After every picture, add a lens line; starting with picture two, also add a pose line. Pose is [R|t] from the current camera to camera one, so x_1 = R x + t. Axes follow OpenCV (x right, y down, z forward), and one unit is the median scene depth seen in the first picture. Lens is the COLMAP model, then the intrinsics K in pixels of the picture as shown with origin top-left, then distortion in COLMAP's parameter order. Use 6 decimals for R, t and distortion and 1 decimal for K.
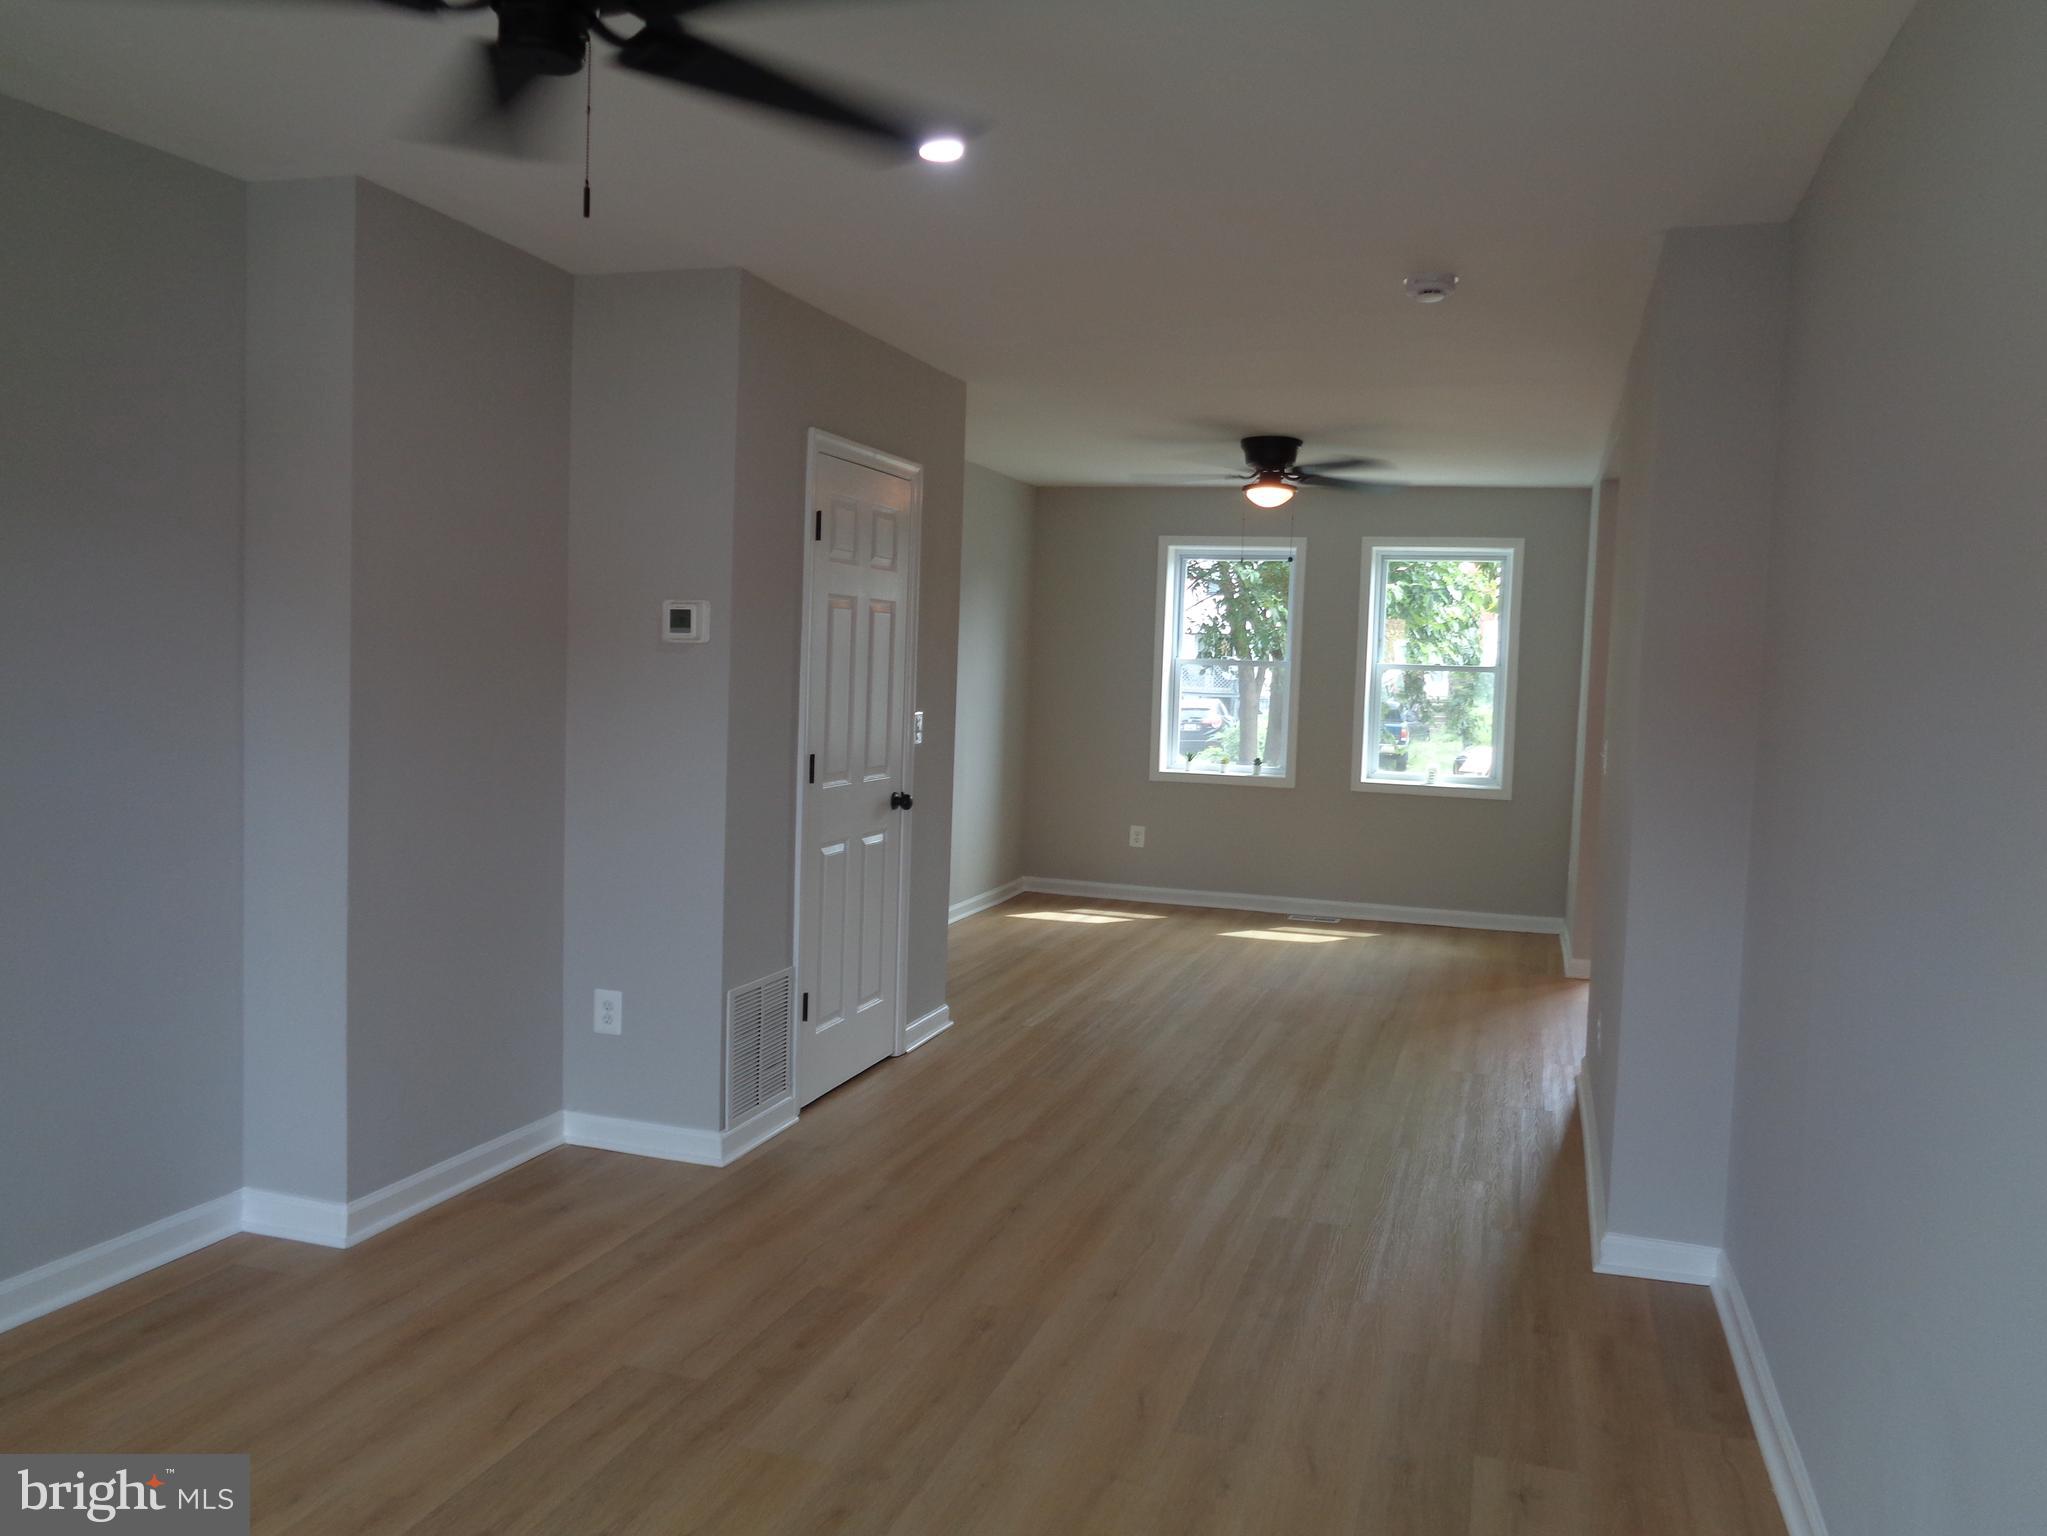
lens RADIAL K [[1546.0, 0, 1025.7], [0, 1546.0, 763.6], [0, 0, 1]] dist [-0.015039, 0.004921]
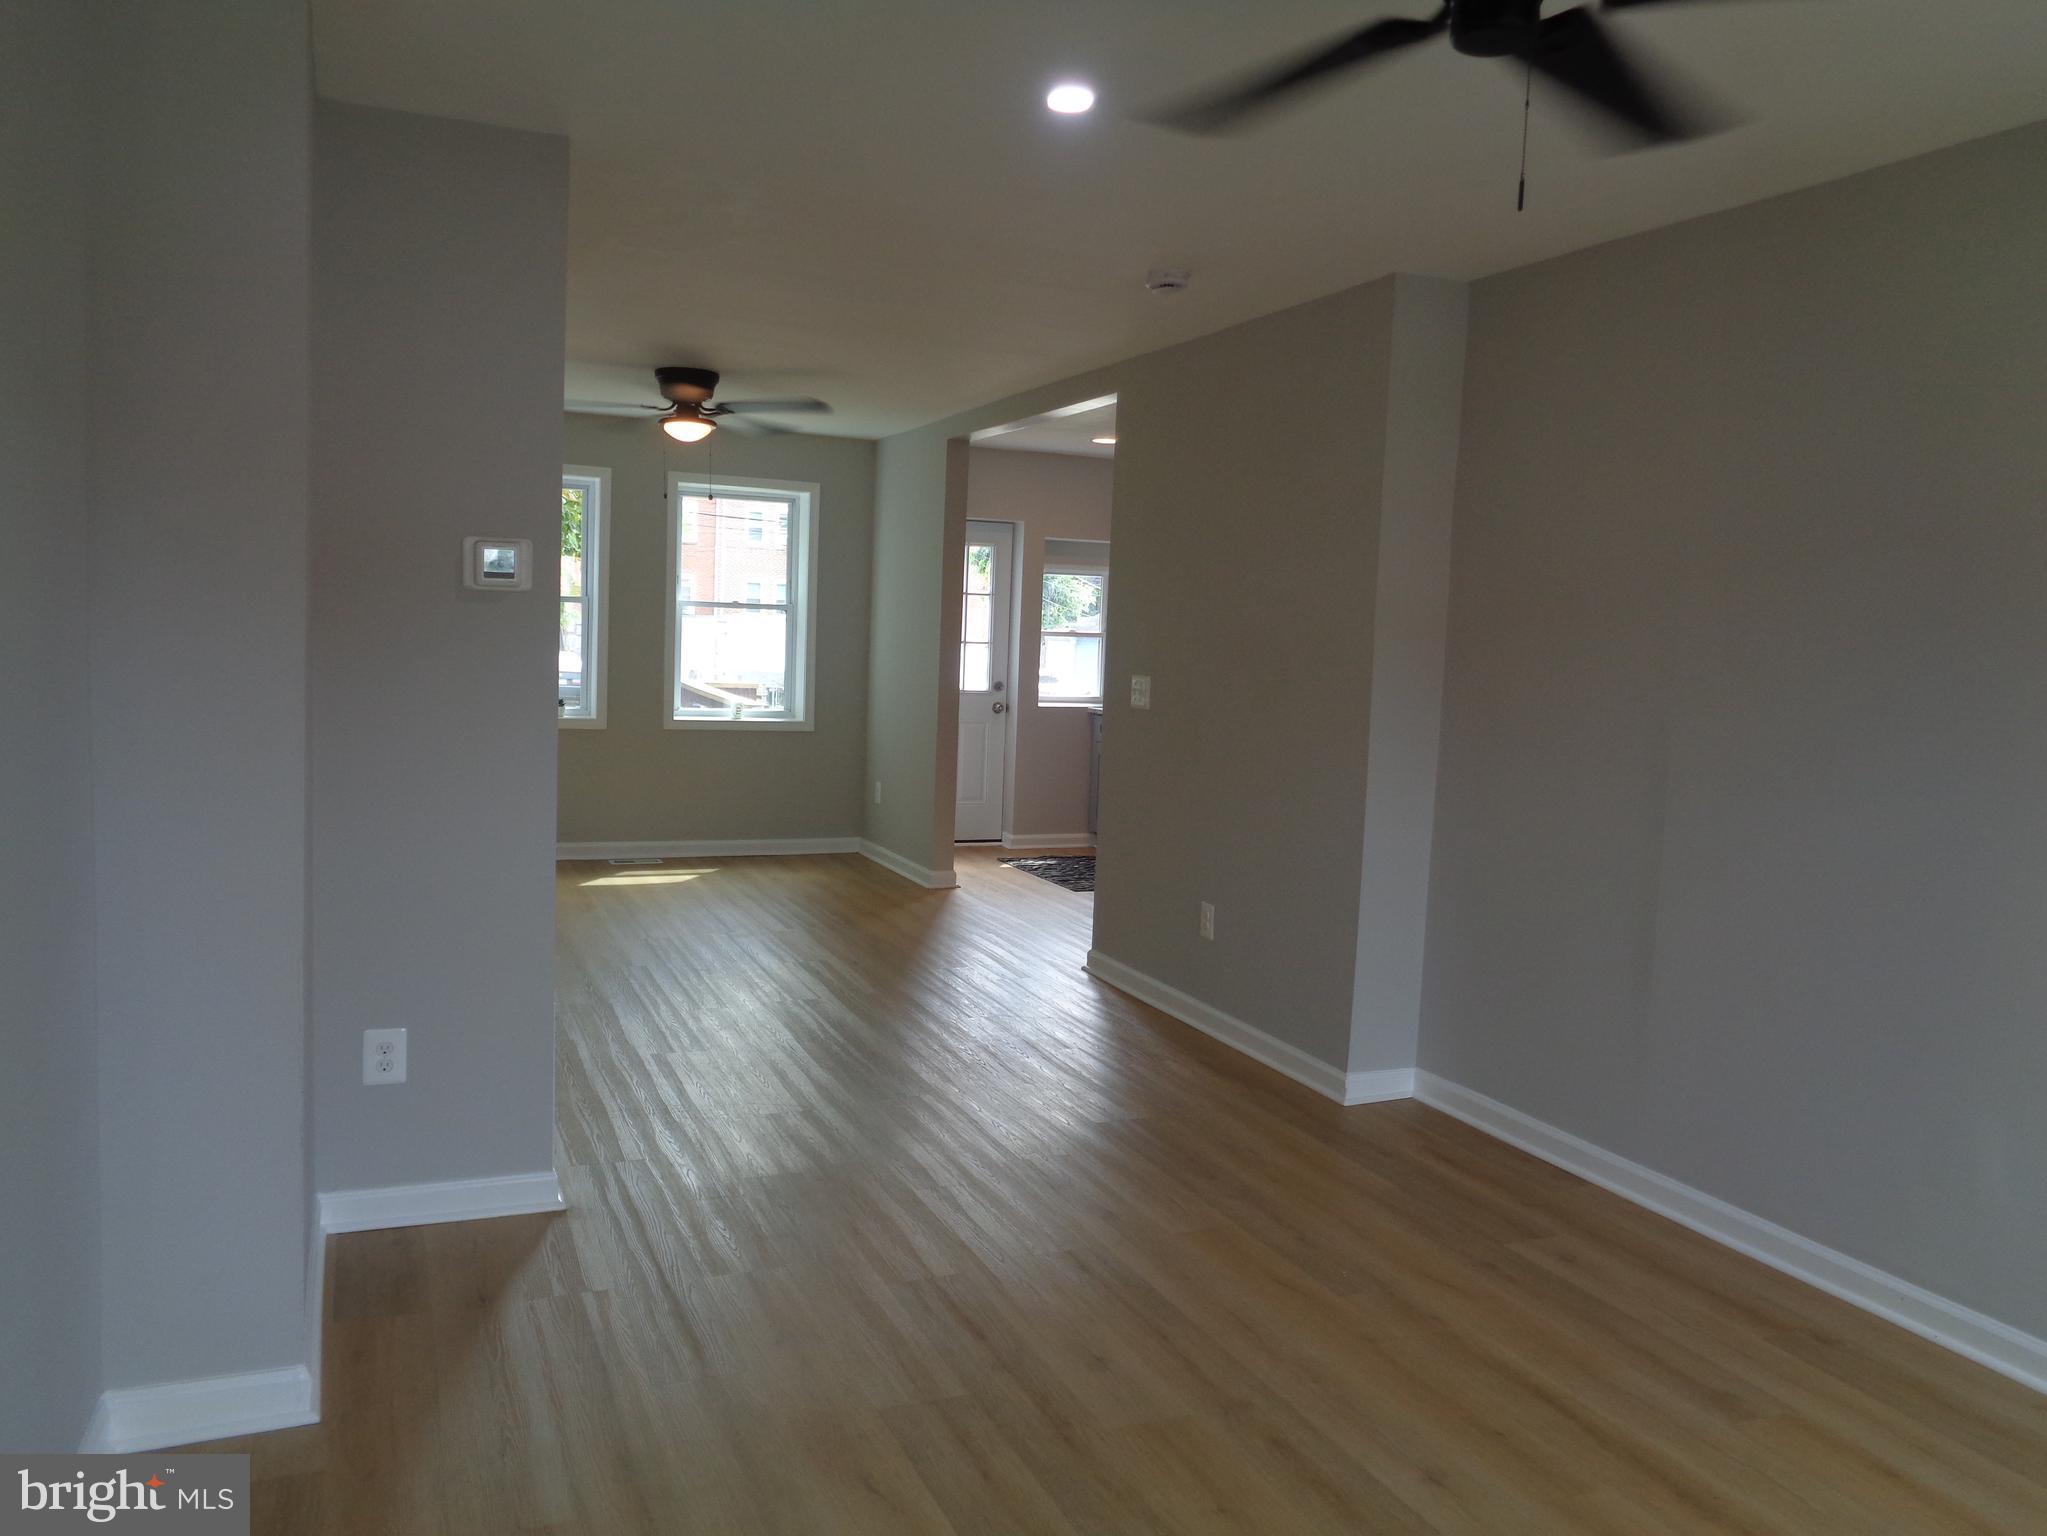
lens RADIAL K [[1546.0, 0, 1041.0], [0, 1546.0, 769.6], [0, 0, 1]] dist [-0.015039, 0.004921]
pose [[0.752871, -0.064069, 0.655042, -0.327261], [0.029032, 0.997515, 0.064197, -0.016657], [-0.657527, -0.029315, 0.752860, 0.117376]]
